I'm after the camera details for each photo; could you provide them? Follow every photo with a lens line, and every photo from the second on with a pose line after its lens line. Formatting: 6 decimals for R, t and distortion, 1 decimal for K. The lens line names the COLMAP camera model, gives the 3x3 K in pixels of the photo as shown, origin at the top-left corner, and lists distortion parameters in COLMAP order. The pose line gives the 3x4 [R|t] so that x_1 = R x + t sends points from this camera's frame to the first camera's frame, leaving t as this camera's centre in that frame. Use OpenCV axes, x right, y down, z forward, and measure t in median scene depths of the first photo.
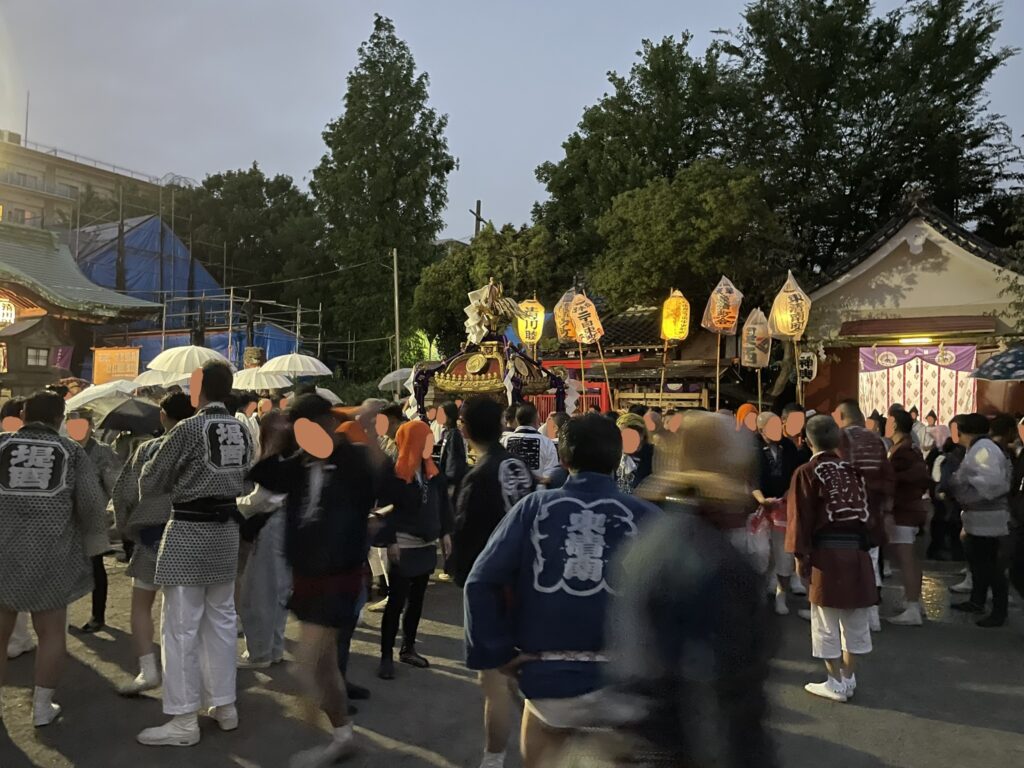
lens RADIAL K [[768.7, 0, 512.0], [0, 768.7, 384.0], [0, 0, 1]] dist [0.081840, -0.109925]
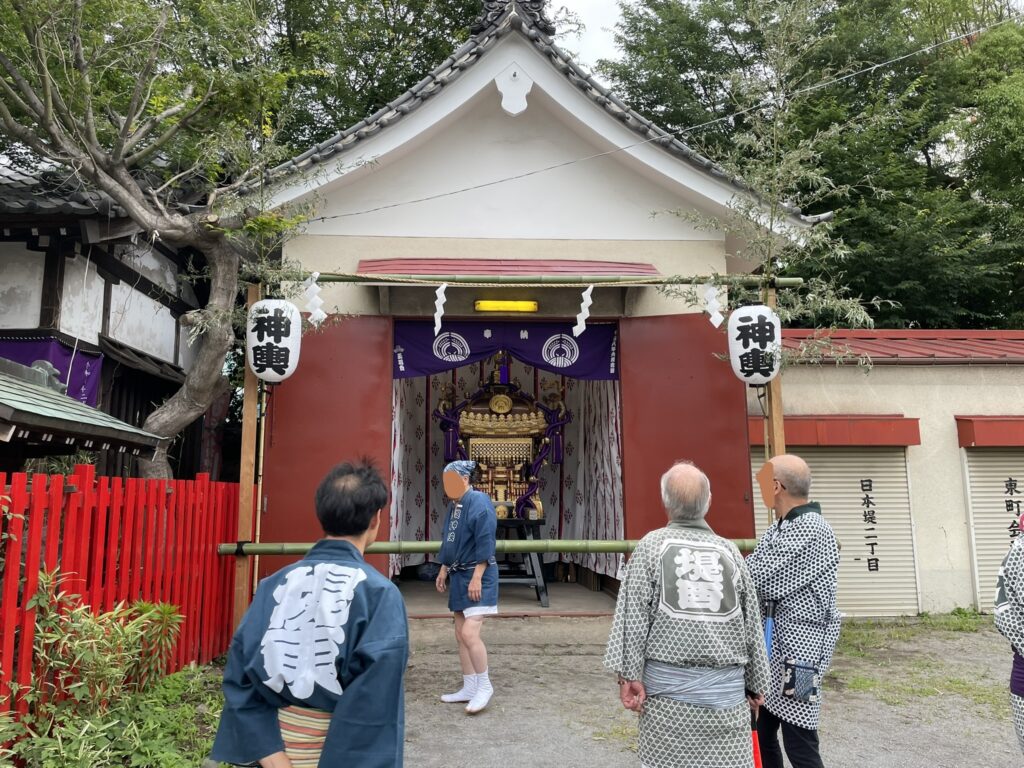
lens RADIAL K [[768.7, 0, 512.0], [0, 768.7, 384.0], [0, 0, 1]] dist [0.081840, -0.109925]
pose [[0.801209, 0.058806, 0.595487, 0.195236], [0.000088, 0.995148, -0.098393, 0.025544], [-0.598384, 0.078886, 0.797317, 0.495147]]
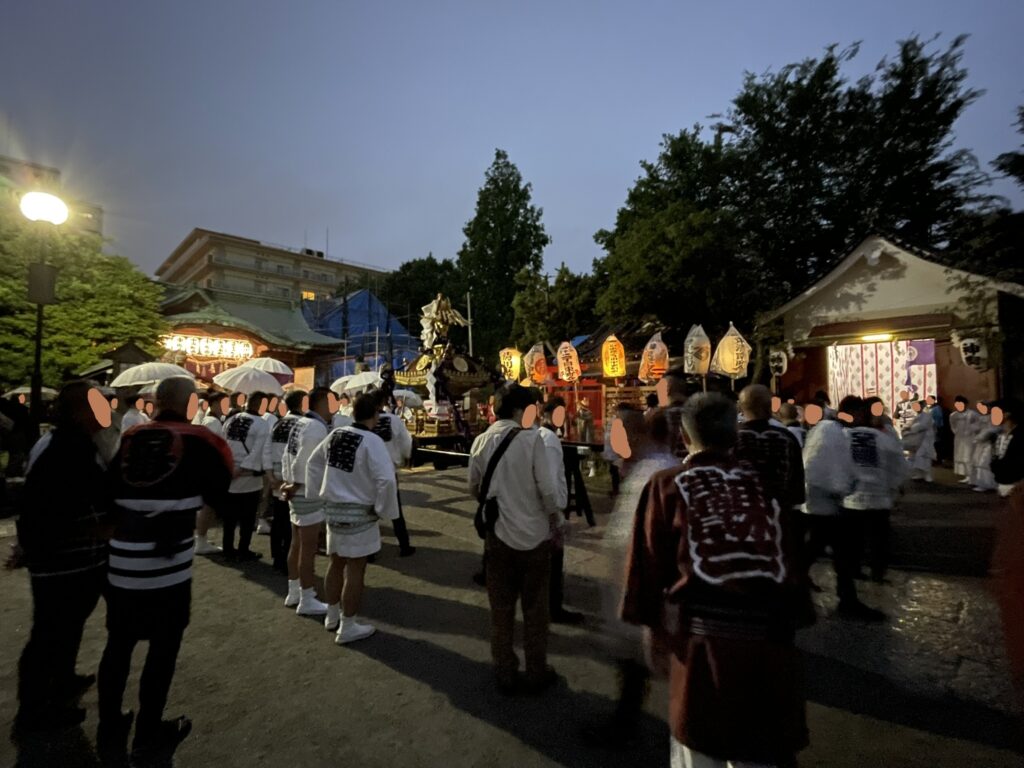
lens RADIAL K [[490.2, 0, 512.0], [0, 490.2, 384.0], [0, 0, 1]] dist [-0.000771, -0.001108]
pose [[0.970976, -0.026510, -0.237703, 0.117654], [0.023498, 0.999604, -0.015495, 0.009691], [0.238020, 0.009460, 0.971214, 0.110056]]
